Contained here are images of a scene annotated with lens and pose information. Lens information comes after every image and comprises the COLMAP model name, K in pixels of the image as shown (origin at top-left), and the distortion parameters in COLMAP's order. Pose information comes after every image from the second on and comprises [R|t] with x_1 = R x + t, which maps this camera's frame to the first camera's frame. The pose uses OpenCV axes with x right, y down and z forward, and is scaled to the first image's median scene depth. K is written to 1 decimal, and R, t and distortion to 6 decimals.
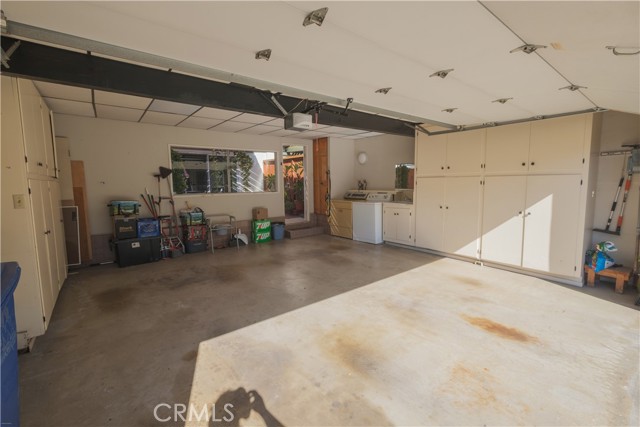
lens RADIAL K [[281.4, 0, 313.9], [0, 281.4, 208.6], [0, 0, 1]] dist [0.001985, 0.000038]
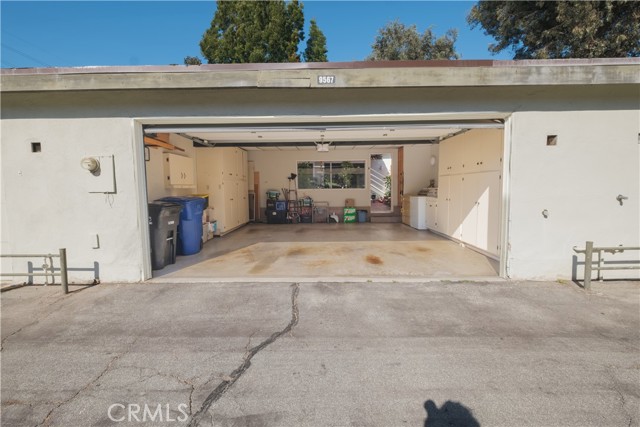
lens RADIAL K [[284.2, 0, 315.9], [0, 284.2, 208.7], [0, 0, 1]] dist [-0.000549, -0.000308]
pose [[0.776580, 0.050891, -0.627961, 0.810814], [-0.057567, 0.998294, 0.009712, 0.057796], [0.627384, 0.028607, 0.778185, -0.352305]]
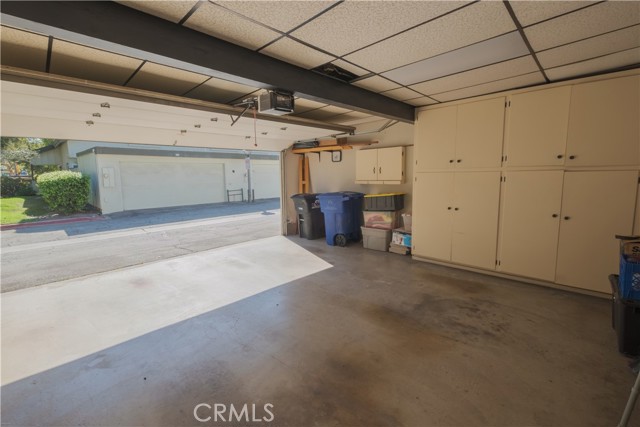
lens RADIAL K [[284.2, 0, 315.9], [0, 284.2, 208.7], [0, 0, 1]] dist [-0.000549, -0.000308]
pose [[-0.990313, 0.044234, -0.131620, -0.034311], [0.015209, 0.976753, 0.213827, -0.139274], [0.138019, 0.209754, -0.967964, 1.351227]]
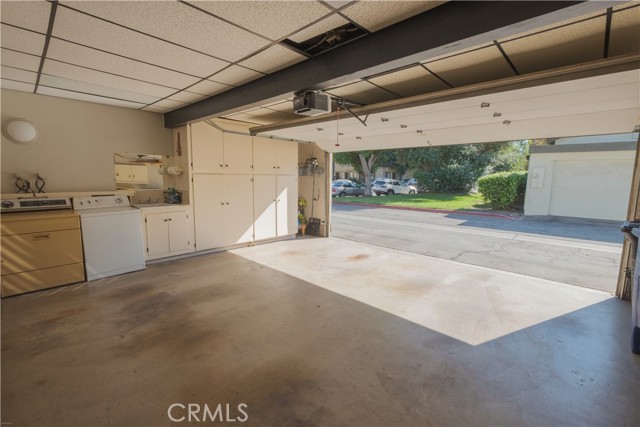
lens RADIAL K [[284.2, 0, 315.9], [0, 284.2, 208.7], [0, 0, 1]] dist [-0.000549, -0.000308]
pose [[-0.145077, -0.103032, 0.984041, -0.636115], [0.084176, 0.989672, 0.116032, -0.081204], [-0.985833, 0.099666, -0.134906, 0.826766]]
